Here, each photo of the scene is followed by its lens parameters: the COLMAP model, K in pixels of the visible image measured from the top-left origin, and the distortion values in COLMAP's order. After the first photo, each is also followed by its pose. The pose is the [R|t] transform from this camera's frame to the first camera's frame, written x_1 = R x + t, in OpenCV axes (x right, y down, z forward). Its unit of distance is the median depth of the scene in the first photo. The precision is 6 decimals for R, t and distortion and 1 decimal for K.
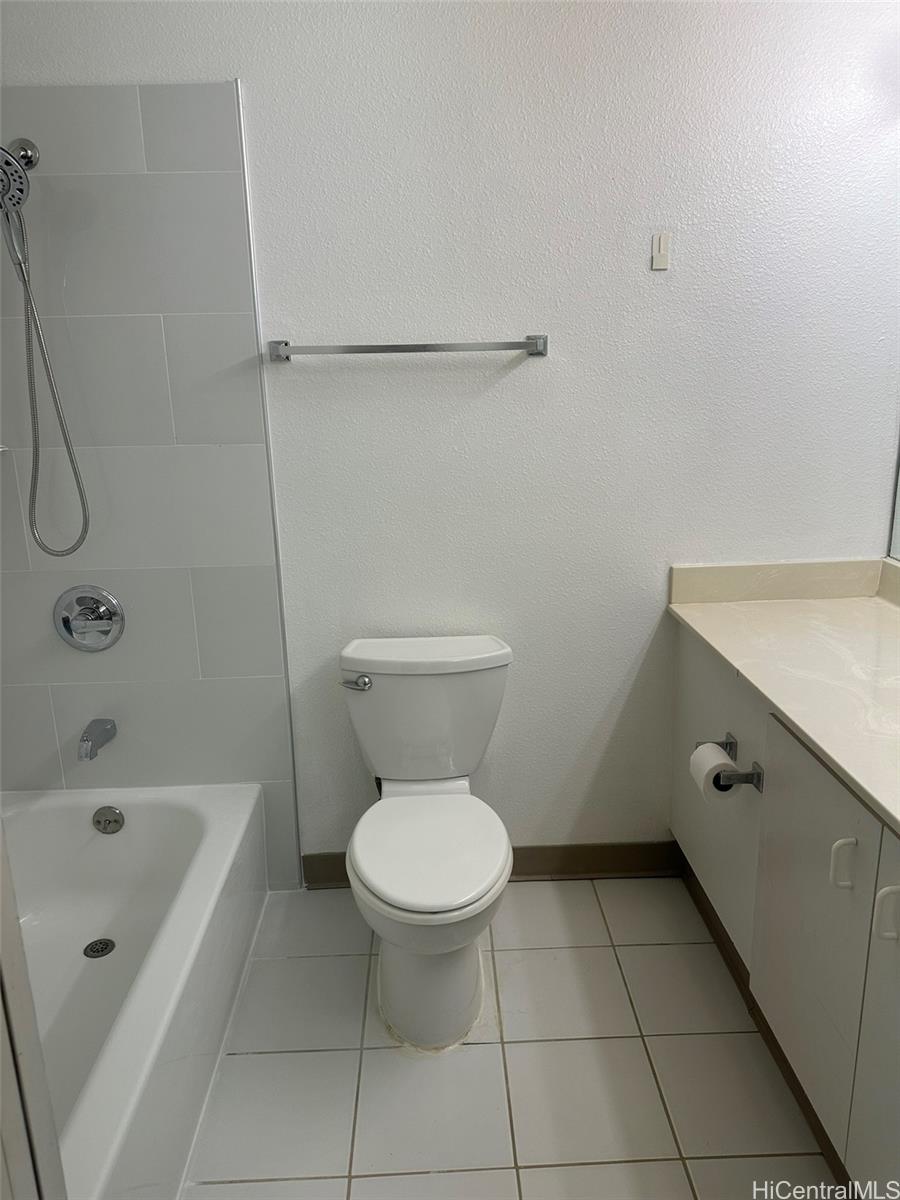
lens RADIAL K [[850.1, 0, 450.2], [0, 850.1, 602.1], [0, 0, 1]] dist [0.050897, -0.063581]
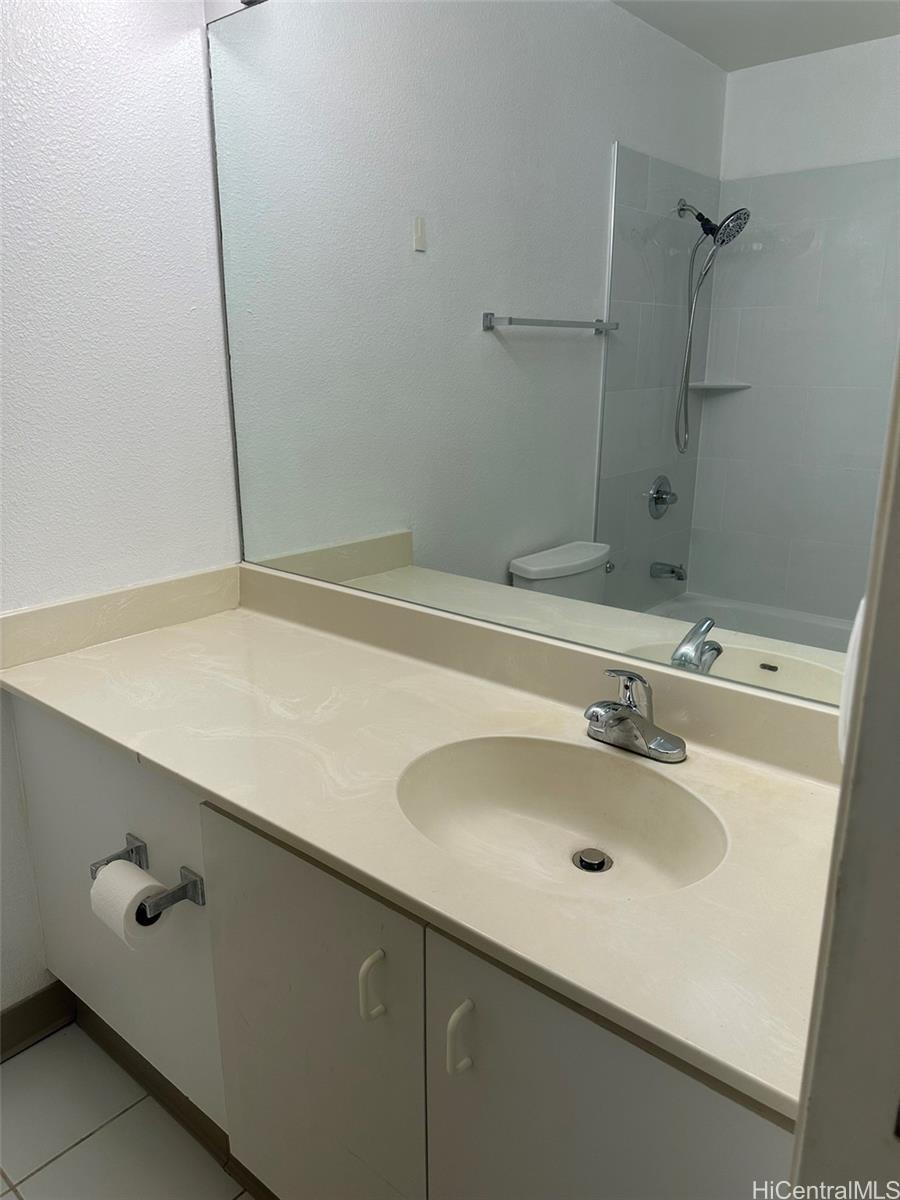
lens RADIAL K [[850.1, 0, 452.6], [0, 850.1, 590.1], [0, 0, 1]] dist [0.050897, -0.063581]
pose [[0.669273, -0.173925, 0.722373, 0.018897], [0.184282, 0.980696, 0.065385, -0.046894], [-0.719801, 0.089360, 0.688405, 0.276807]]
